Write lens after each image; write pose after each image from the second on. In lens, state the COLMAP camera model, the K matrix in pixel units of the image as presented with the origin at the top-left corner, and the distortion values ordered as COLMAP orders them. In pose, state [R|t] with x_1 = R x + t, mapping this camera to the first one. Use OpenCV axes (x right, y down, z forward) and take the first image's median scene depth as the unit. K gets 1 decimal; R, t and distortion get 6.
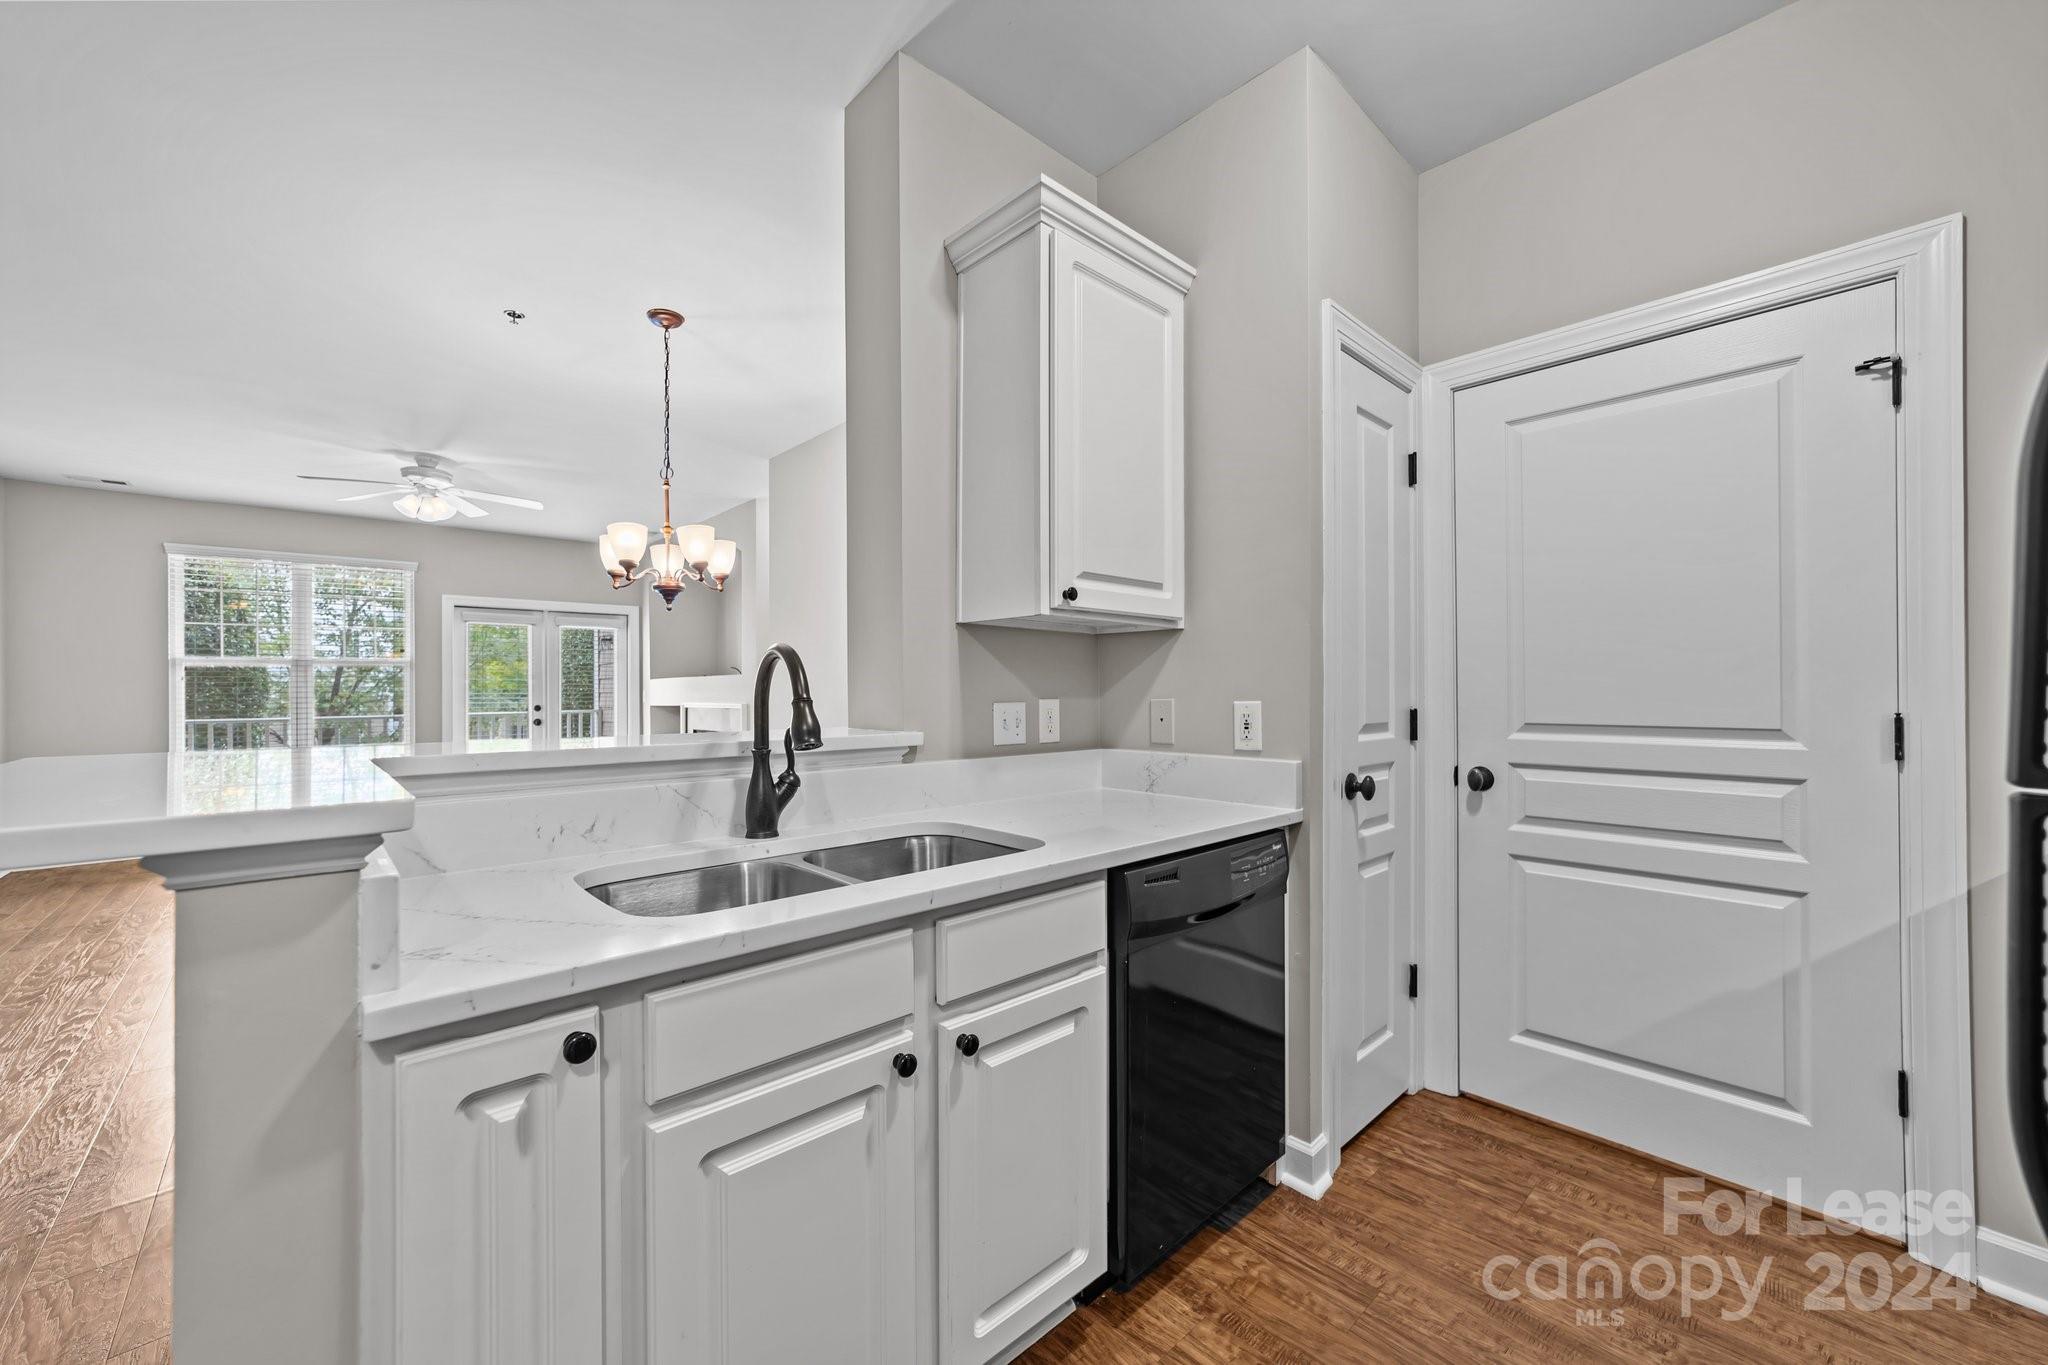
lens RADIAL K [[790.9, 0, 1021.5], [0, 790.9, 689.2], [0, 0, 1]] dist [-0.024780, 0.011920]
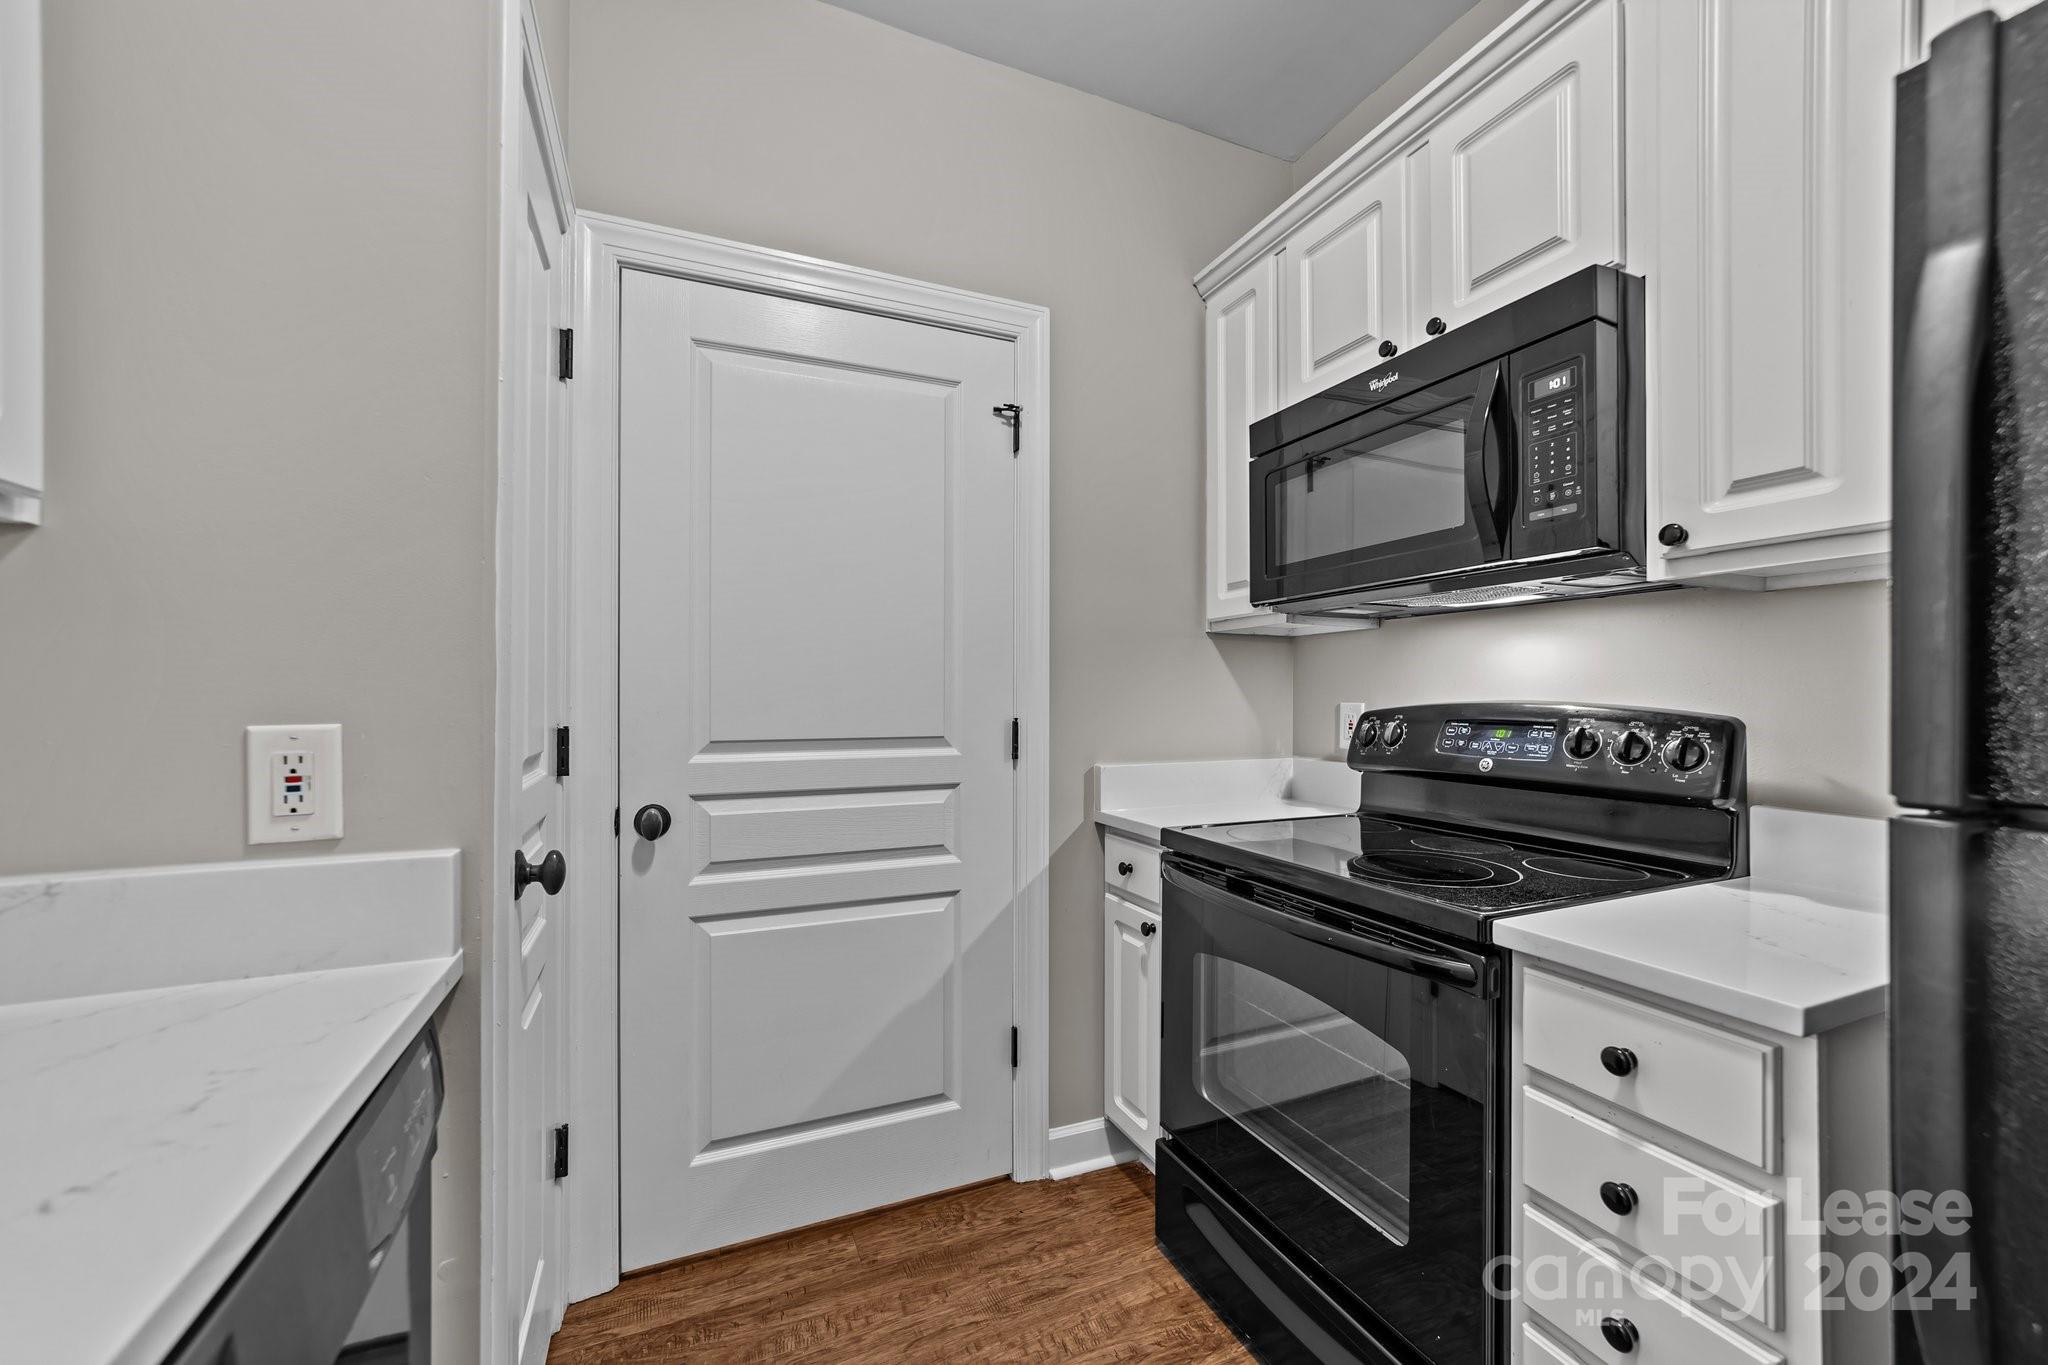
lens RADIAL K [[790.9, 0, 1021.5], [0, 790.9, 689.2], [0, 0, 1]] dist [-0.024780, 0.011920]
pose [[0.332843, 0.009928, 0.942930, 0.022586], [-0.003355, 0.999951, -0.009344, -0.000923], [-0.942976, -0.000054, 0.332860, 0.498919]]
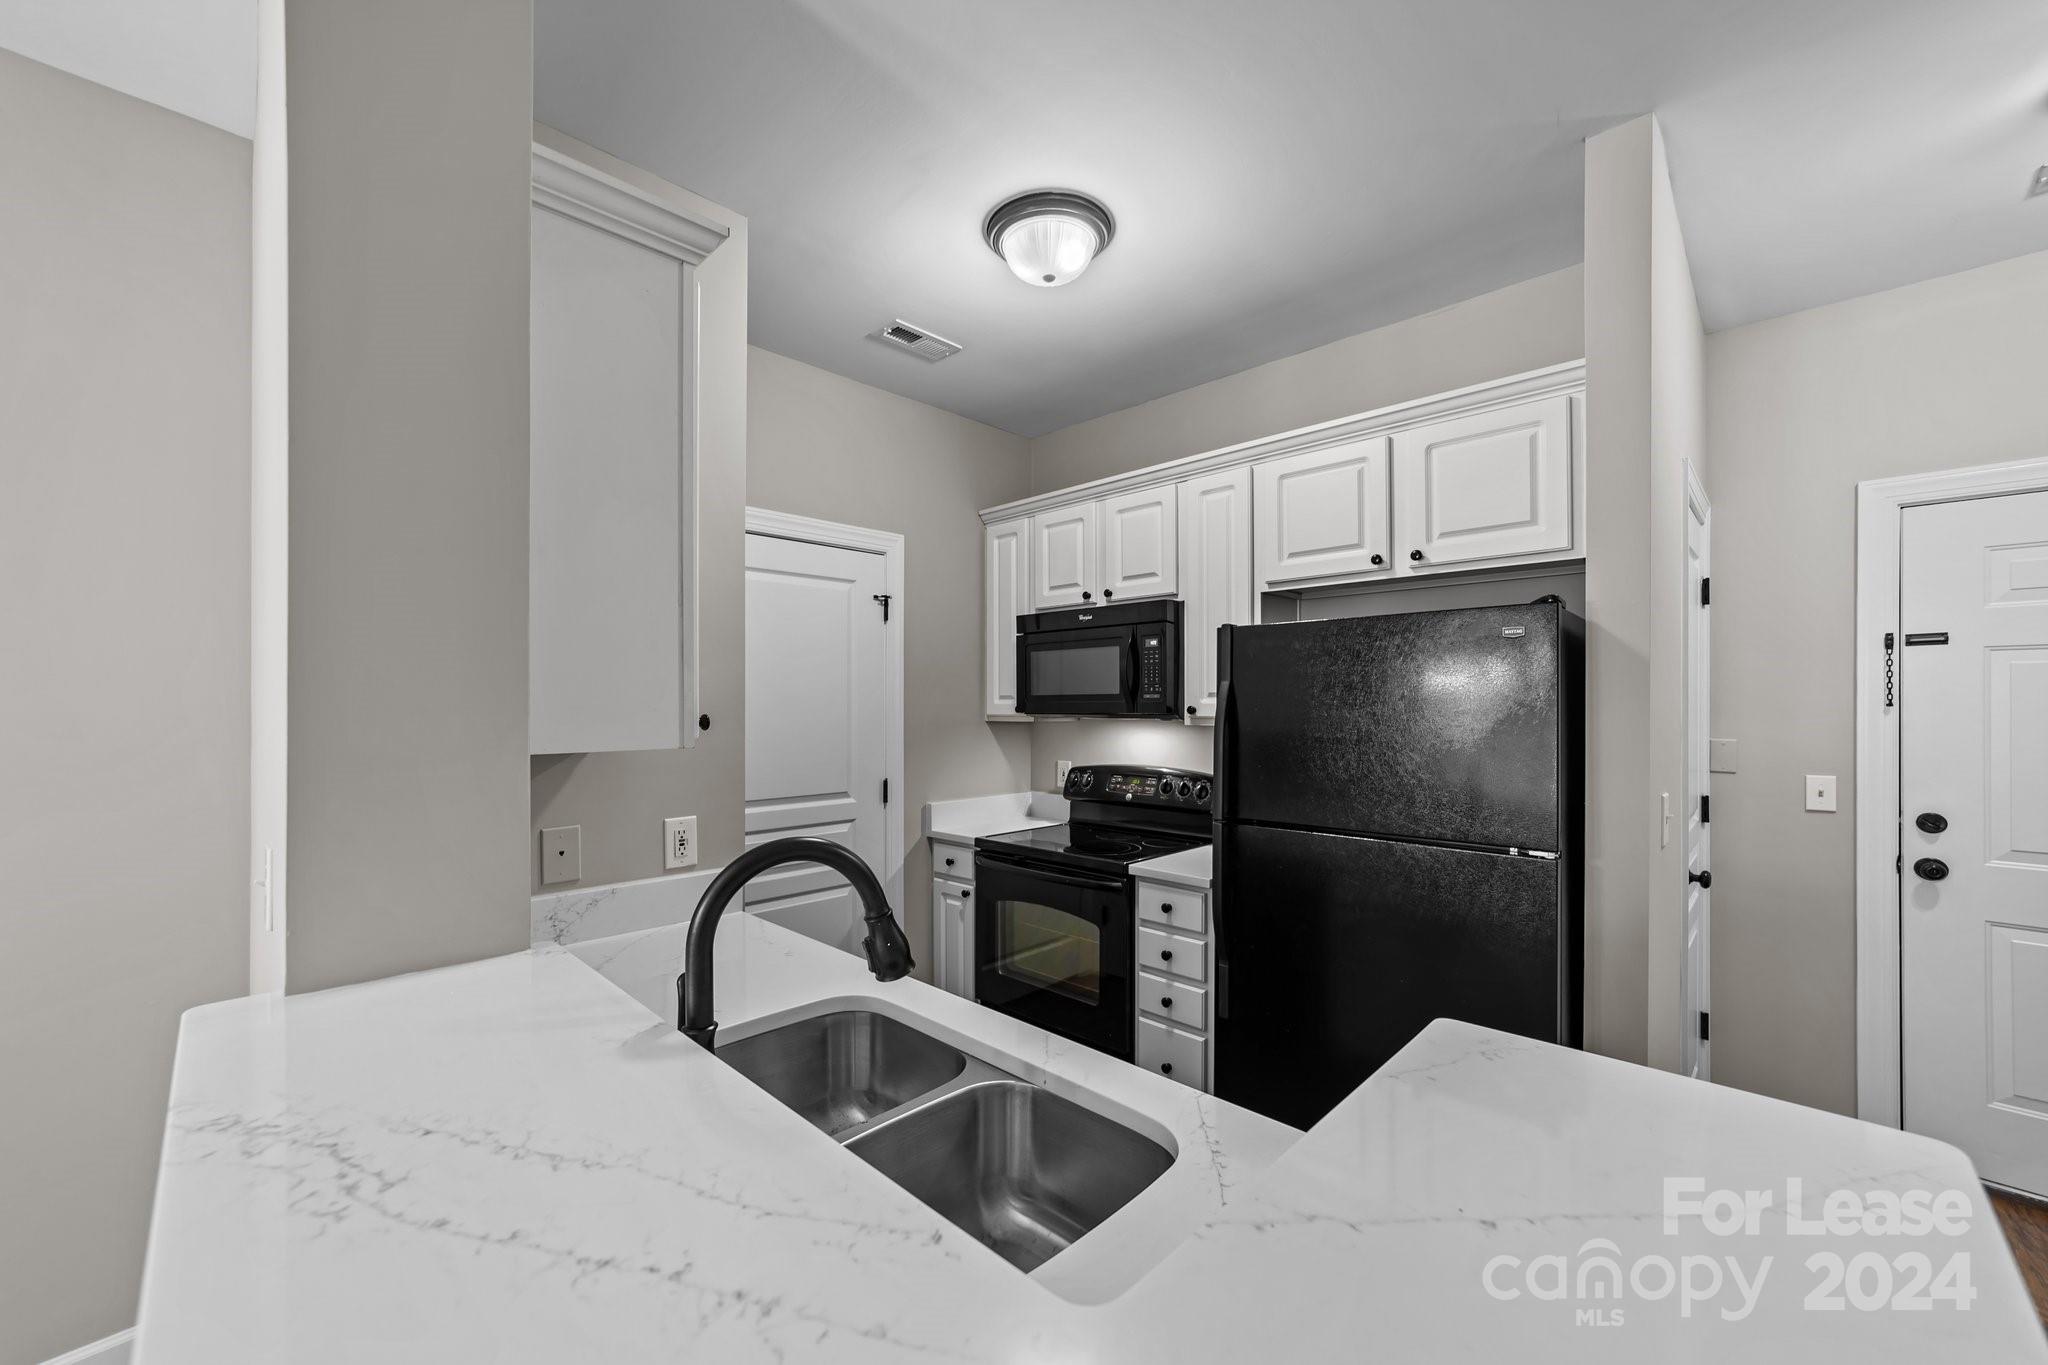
lens RADIAL K [[790.9, 0, 1021.5], [0, 790.9, 689.2], [0, 0, 1]] dist [-0.024780, 0.011920]
pose [[-0.047566, 0.021515, 0.998636, -0.720974], [-0.000645, 0.999767, -0.021570, -0.123771], [-0.998868, -0.001670, -0.047541, 0.624022]]
